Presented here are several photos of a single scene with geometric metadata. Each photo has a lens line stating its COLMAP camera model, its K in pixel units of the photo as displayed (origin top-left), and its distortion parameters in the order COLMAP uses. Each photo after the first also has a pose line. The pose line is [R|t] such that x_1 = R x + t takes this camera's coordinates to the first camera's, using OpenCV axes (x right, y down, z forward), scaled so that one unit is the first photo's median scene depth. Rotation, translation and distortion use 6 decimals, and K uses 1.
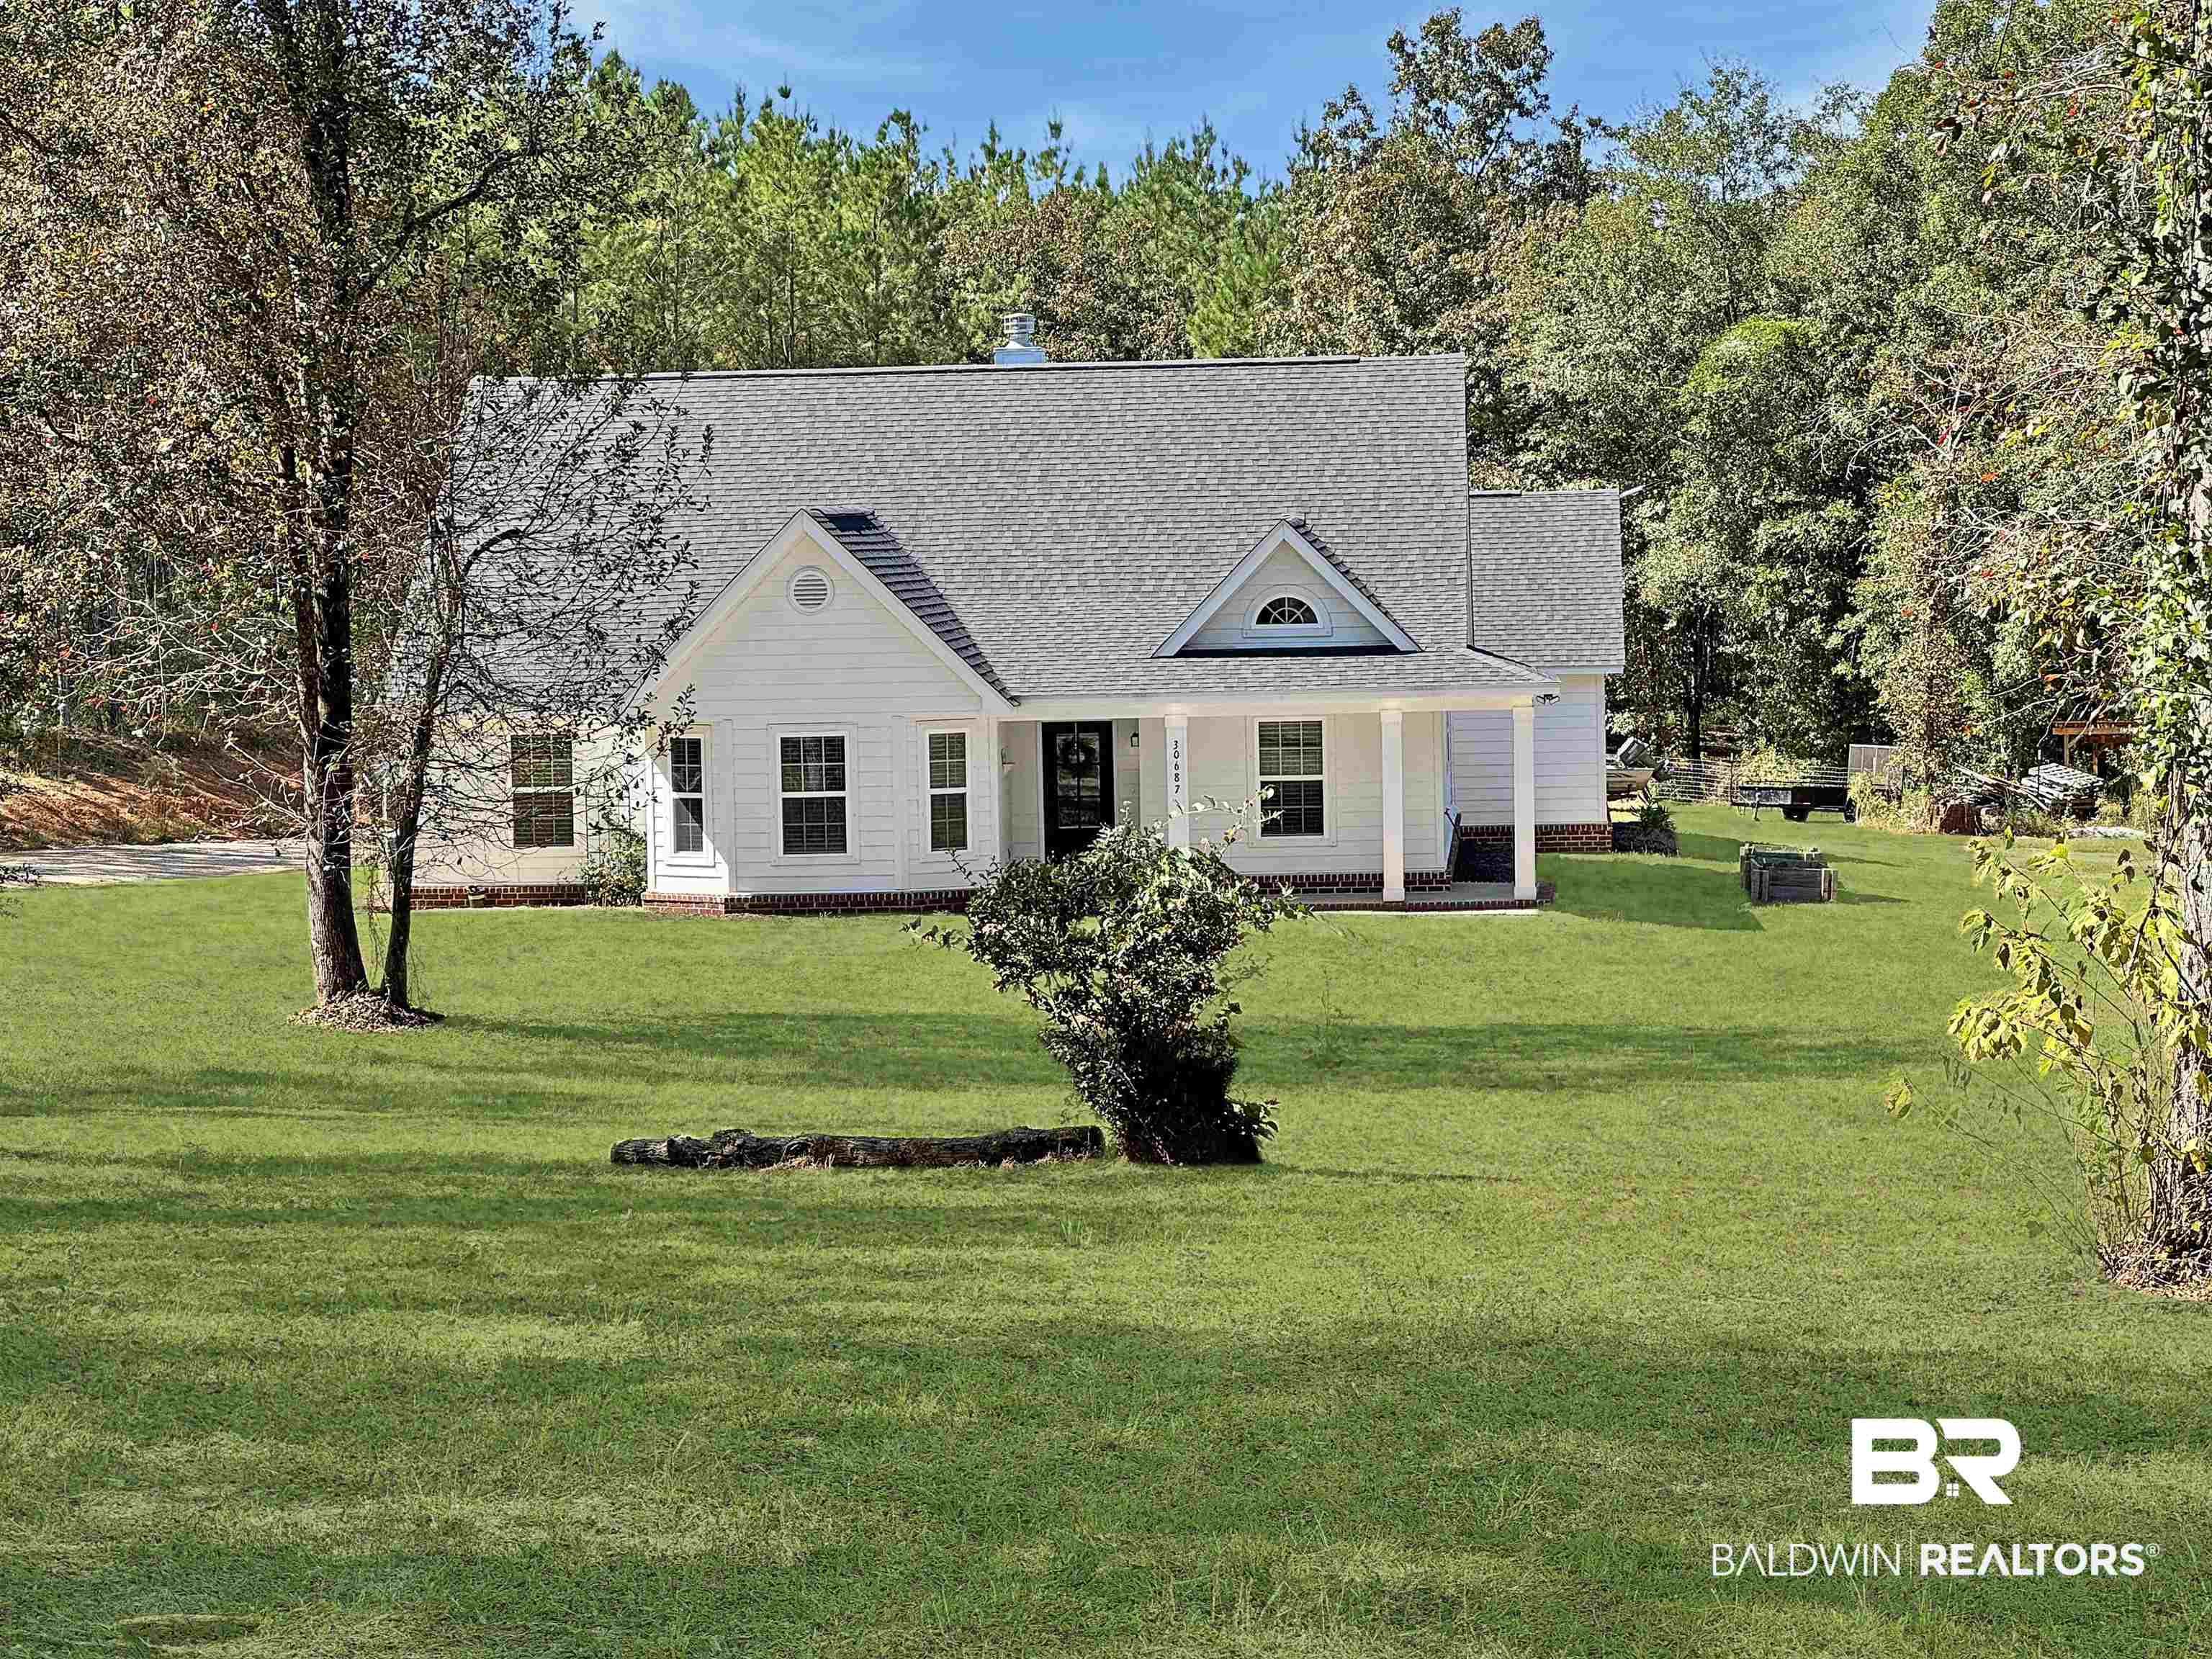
lens RADIAL K [[4983.6, 0, 1106.0], [0, 4983.6, 829.5], [0, 0, 1]] dist [-0.004867, -0.018570]
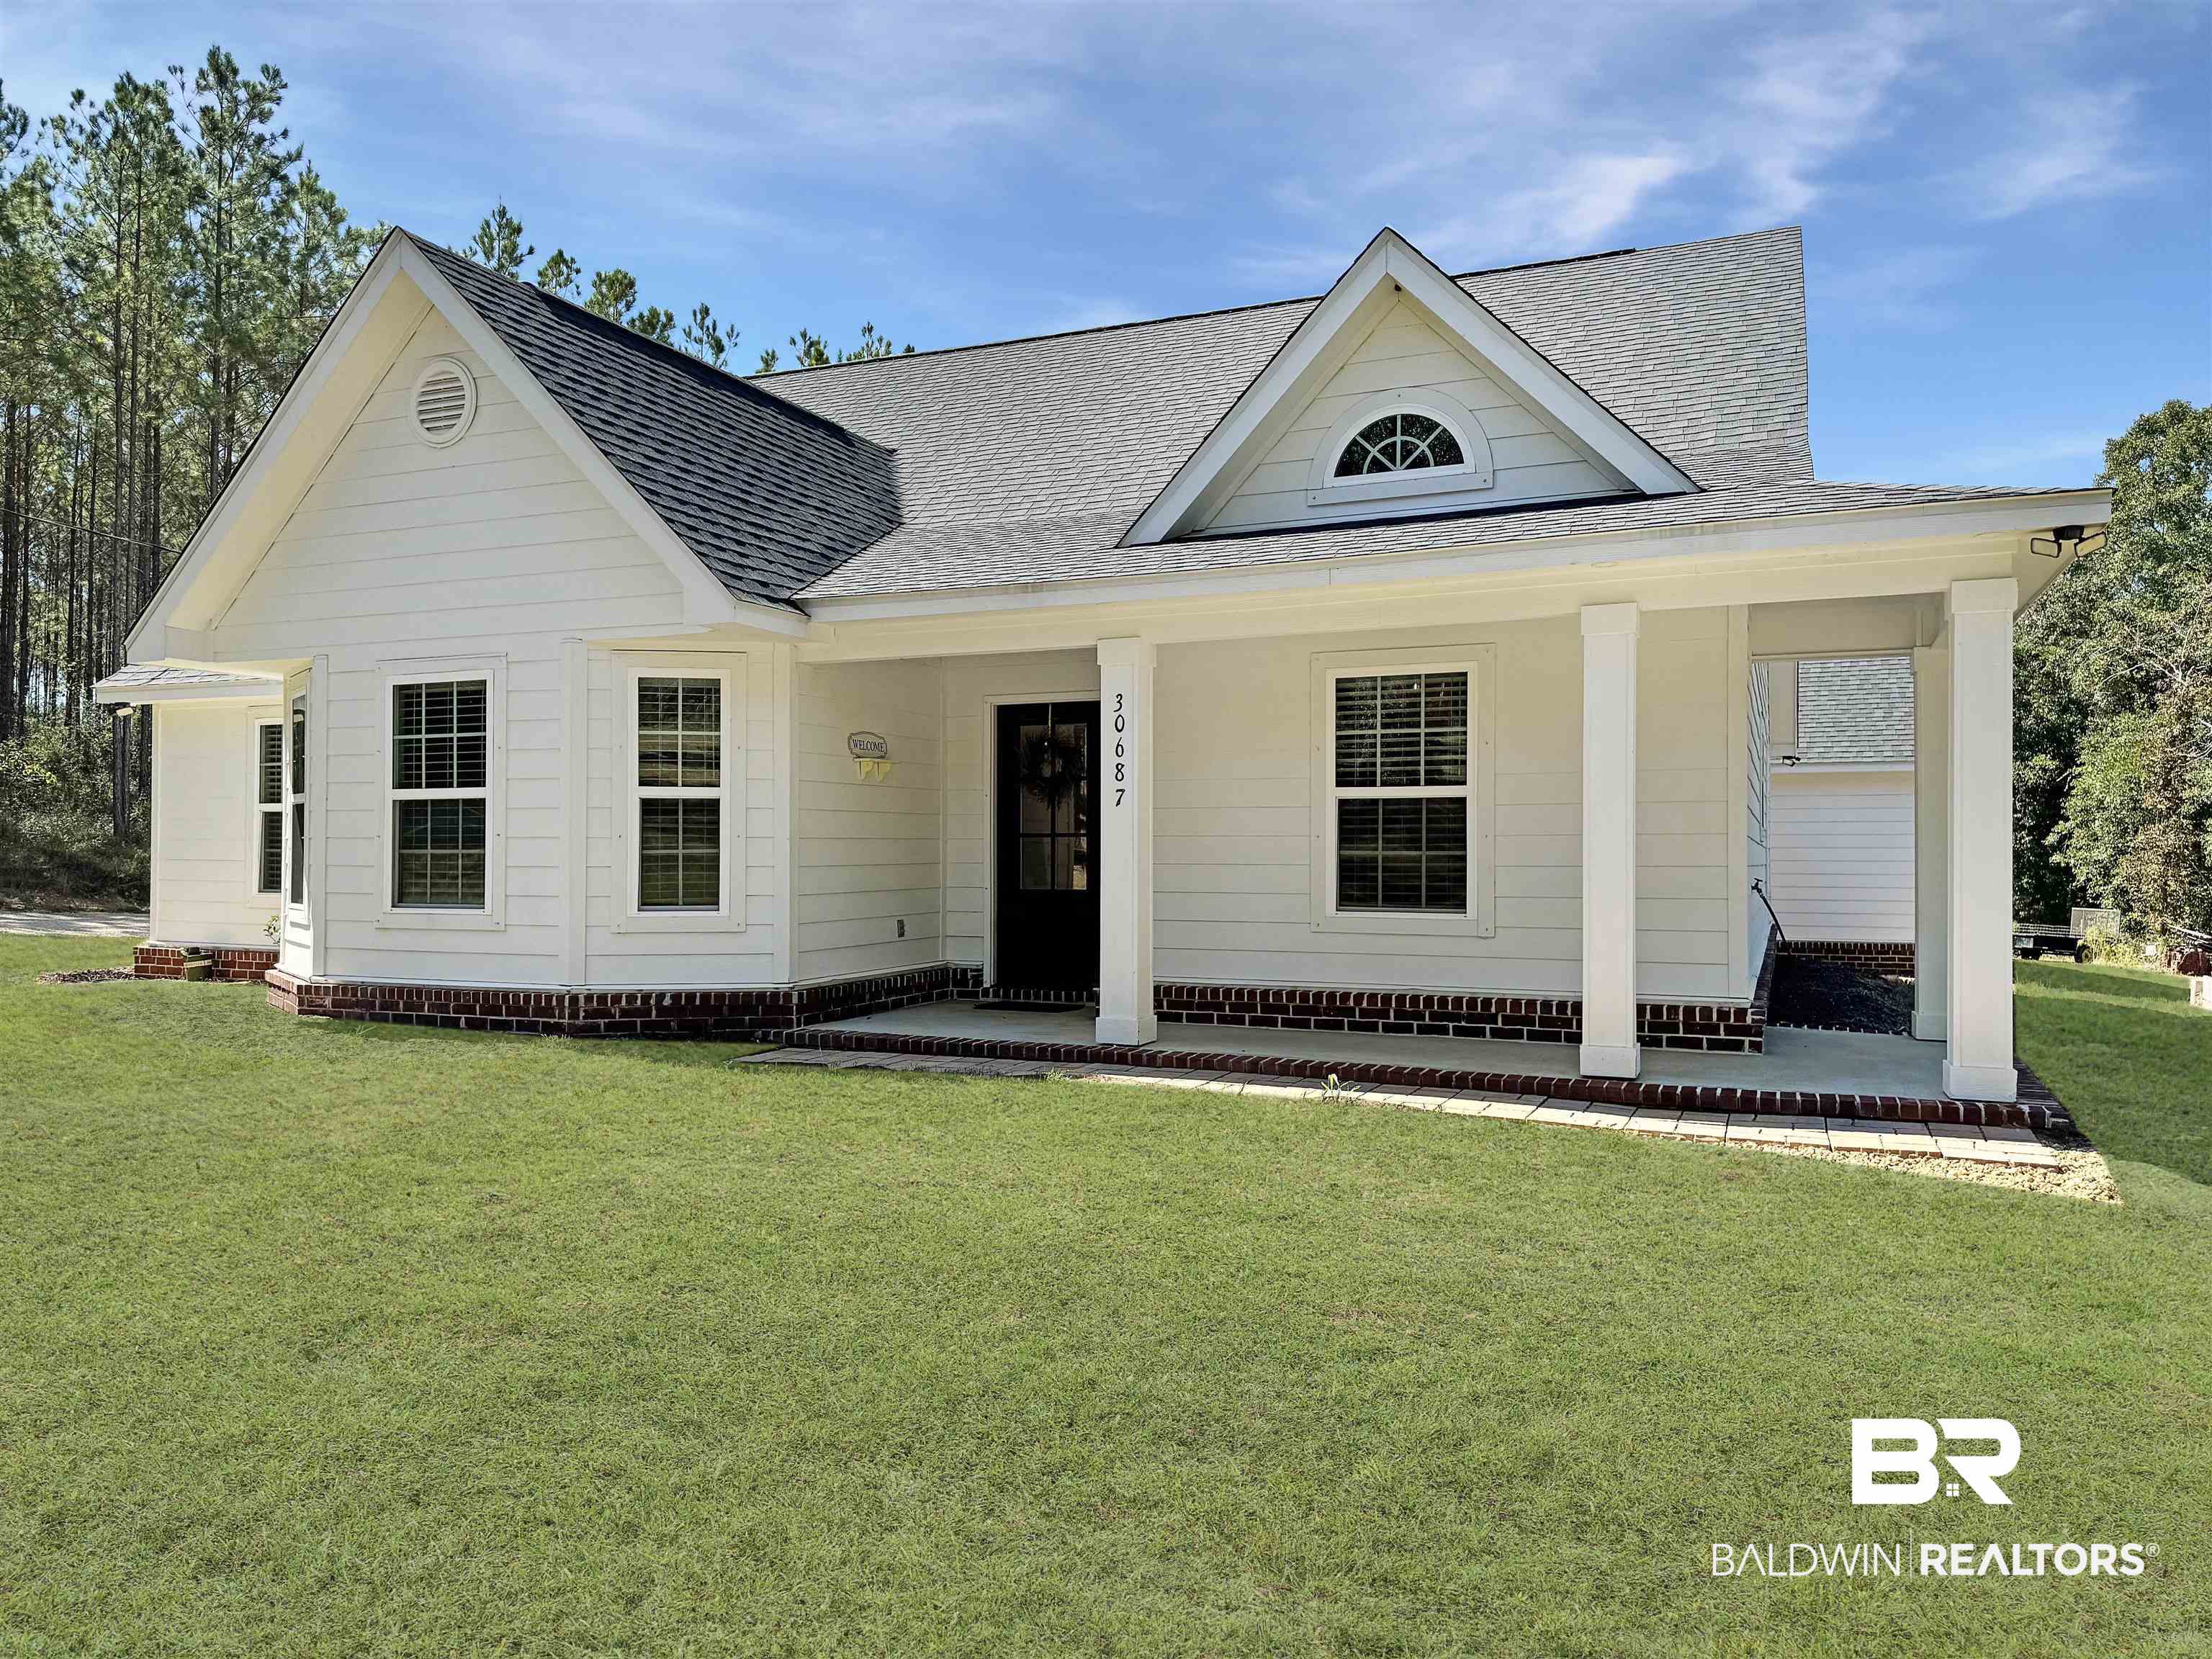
lens RADIAL K [[1548.7, 0, 1100.6], [0, 1548.7, 841.4], [0, 0, 1]] dist [0.119727, -0.199649]
pose [[0.945506, 0.019841, -0.325000, 0.059071], [-0.042040, 0.997226, -0.061425, 0.005030], [0.322880, 0.071741, 0.943717, 0.853295]]
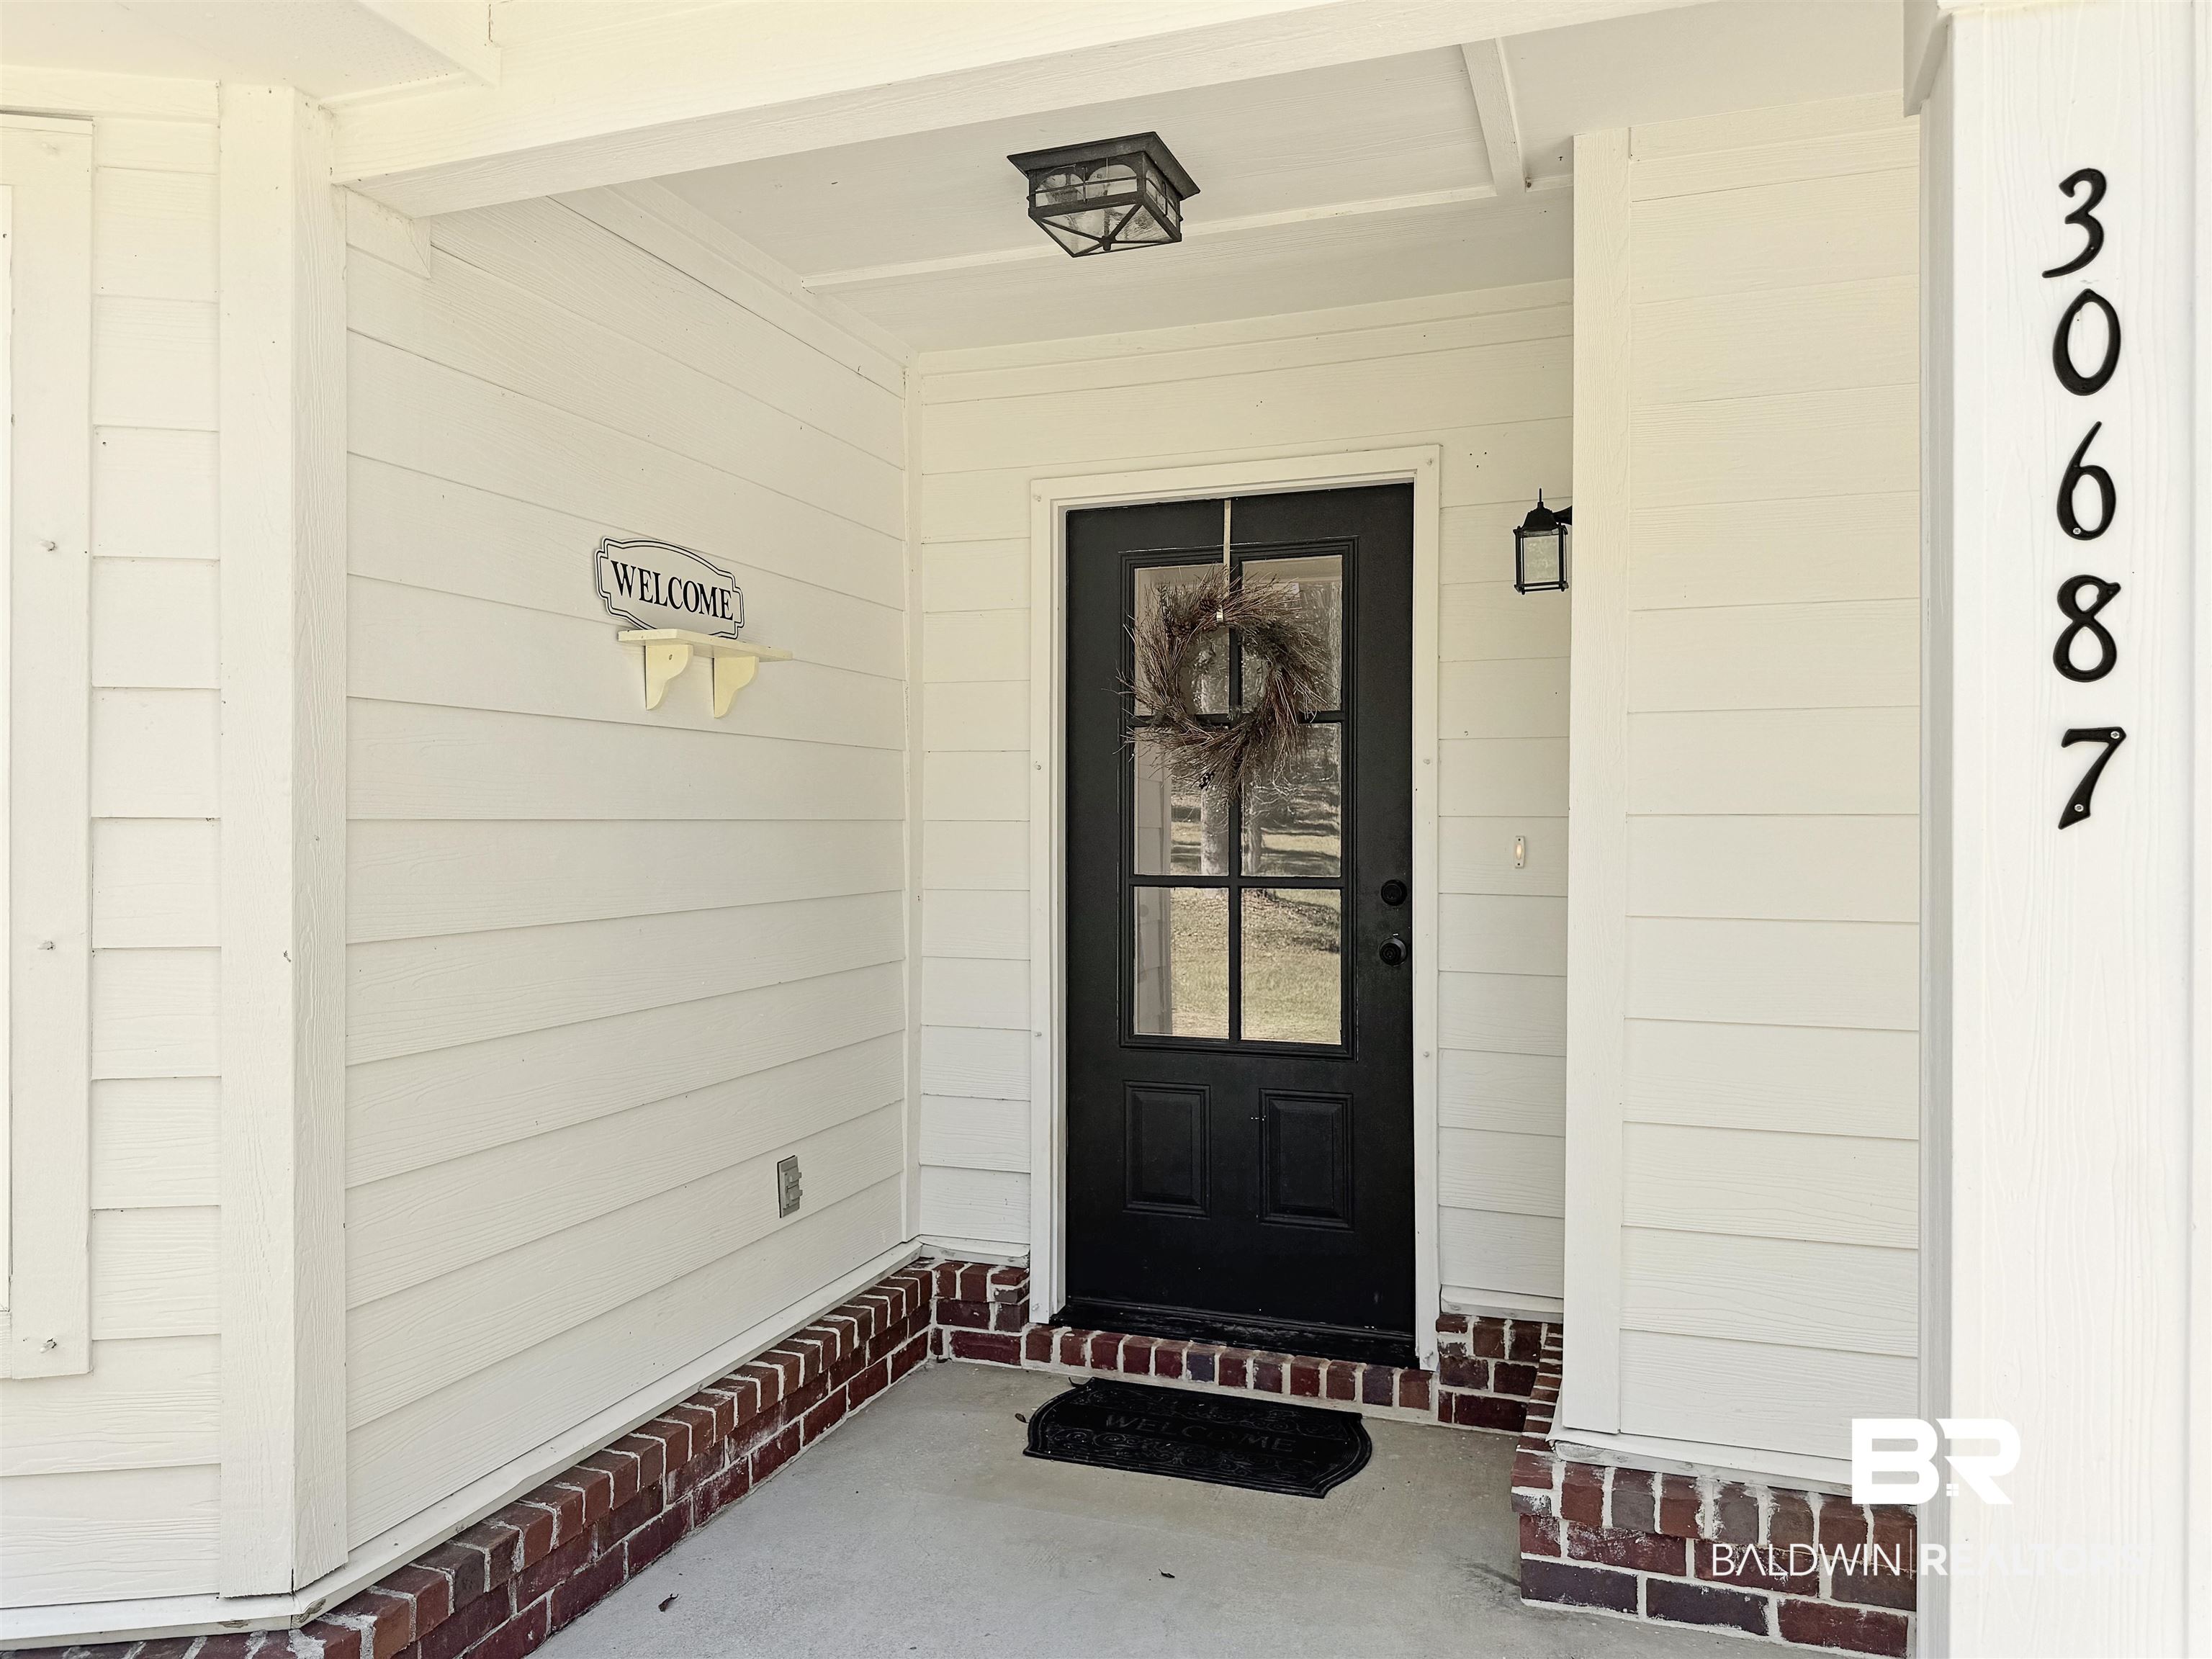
lens RADIAL K [[1548.7, 0, 1100.6], [0, 1548.7, 841.4], [0, 0, 1]] dist [0.119727, -0.199649]
pose [[0.966431, 0.025270, -0.255681, 0.005193], [-0.038449, 0.998170, -0.046678, -0.005174], [0.254034, 0.054941, 0.965634, 0.961437]]
